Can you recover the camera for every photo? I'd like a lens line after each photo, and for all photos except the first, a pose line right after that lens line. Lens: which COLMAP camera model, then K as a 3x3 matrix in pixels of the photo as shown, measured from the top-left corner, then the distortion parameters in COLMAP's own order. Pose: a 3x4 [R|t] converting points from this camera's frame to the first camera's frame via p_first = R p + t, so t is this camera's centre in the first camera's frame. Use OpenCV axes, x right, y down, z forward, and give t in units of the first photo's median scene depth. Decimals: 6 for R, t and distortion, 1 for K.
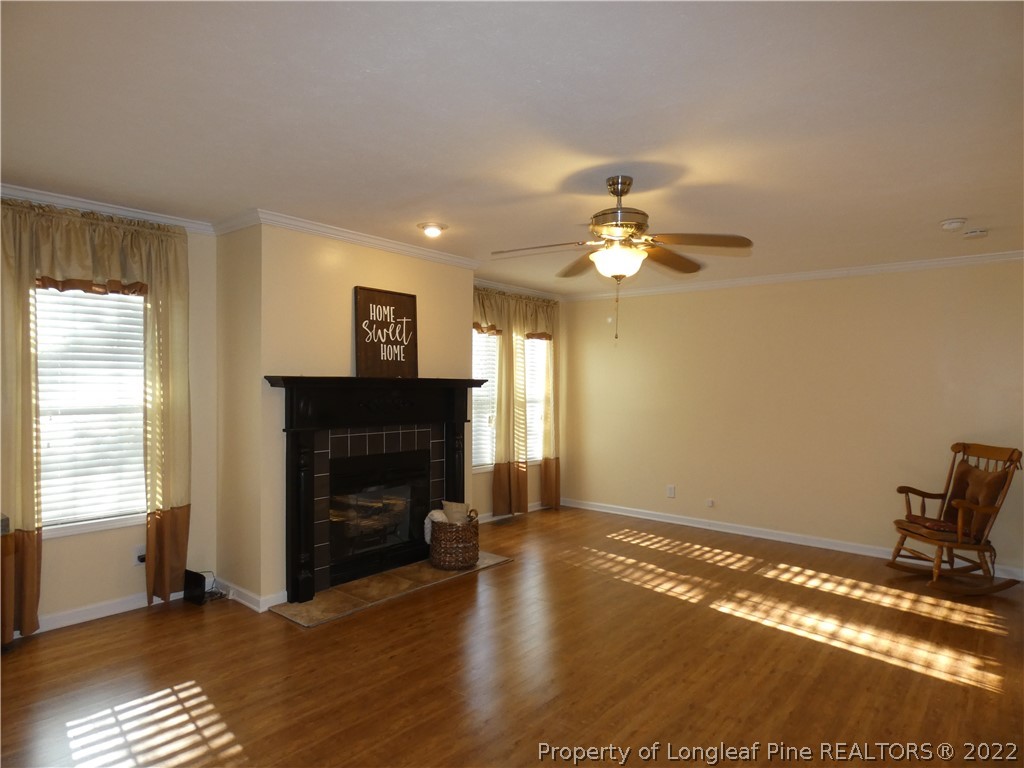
lens RADIAL K [[610.3, 0, 512.4], [0, 610.3, 390.7], [0, 0, 1]] dist [-0.002696, -0.001763]
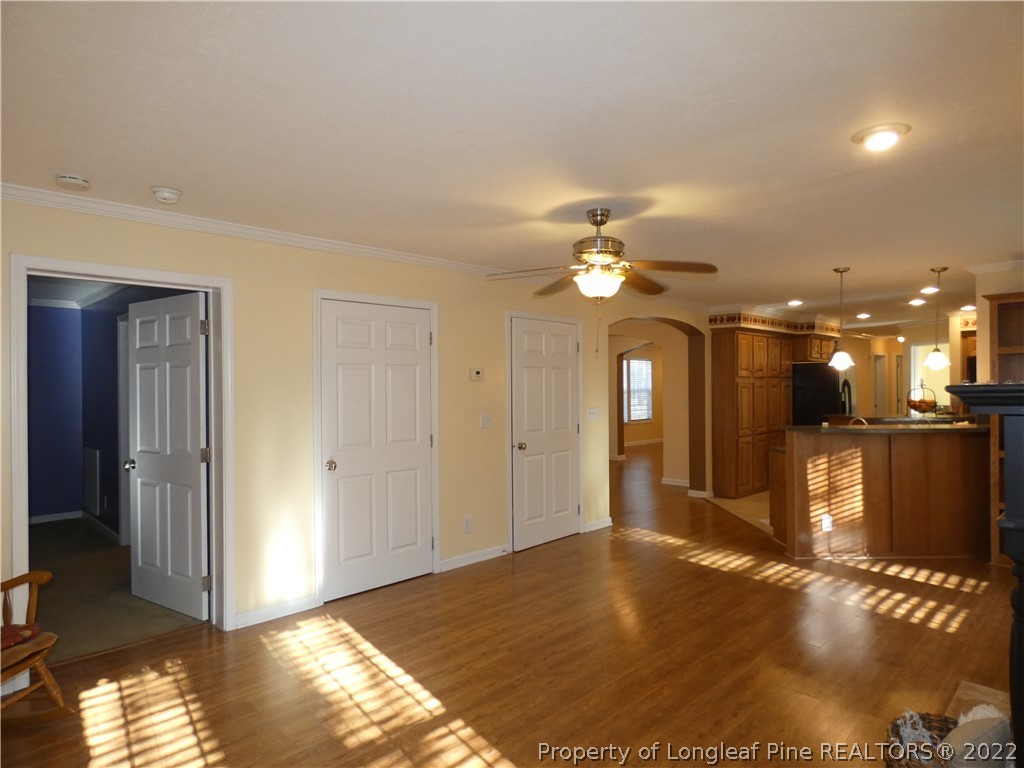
lens RADIAL K [[610.3, 0, 512.4], [0, 610.3, 390.7], [0, 0, 1]] dist [-0.002696, -0.001763]
pose [[-0.995695, 0.000954, 0.092690, 0.160089], [0.002306, 0.999892, 0.014488, -0.022115], [-0.092666, 0.014639, -0.995590, 1.491473]]
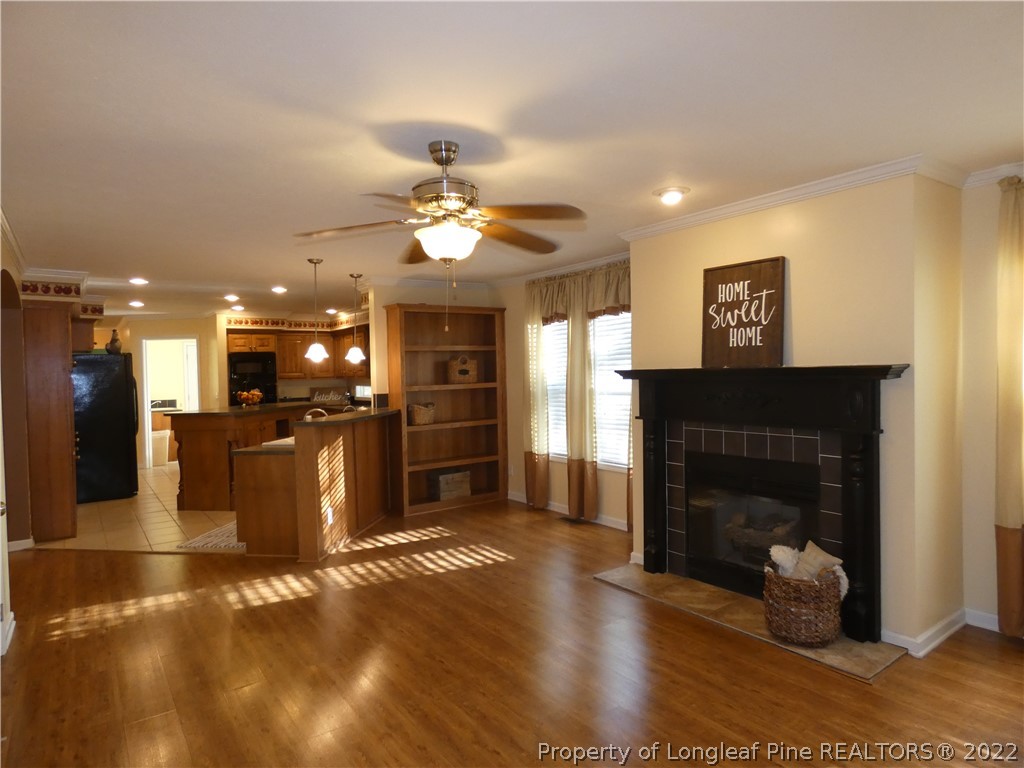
lens RADIAL K [[610.3, 0, 512.4], [0, 610.3, 390.7], [0, 0, 1]] dist [-0.002696, -0.001763]
pose [[-0.242732, 0.031585, -0.969579, 0.690950], [0.012526, 0.999489, 0.029423, -0.017851], [0.970012, -0.005003, -0.243004, 0.905008]]
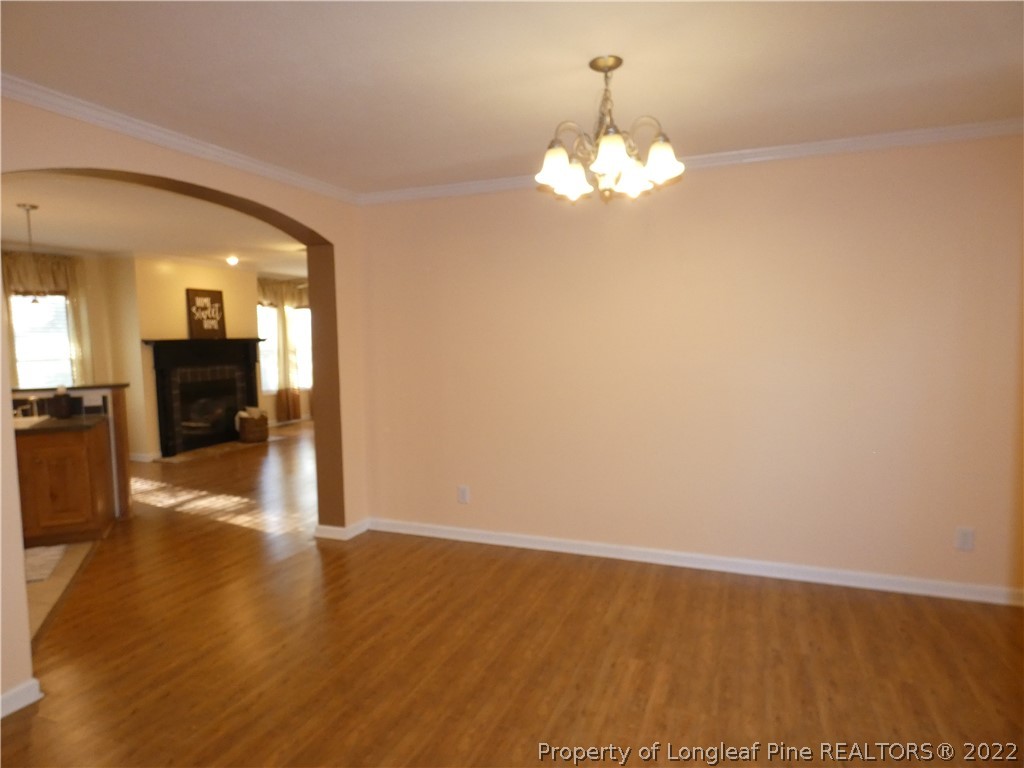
lens RADIAL K [[610.3, 0, 512.4], [0, 610.3, 390.7], [0, 0, 1]] dist [-0.002696, -0.001763]
pose [[0.946027, -0.047345, 0.320610, 0.058758], [0.020724, 0.996084, 0.085943, -0.003364], [-0.323423, -0.074660, 0.943304, -1.000172]]
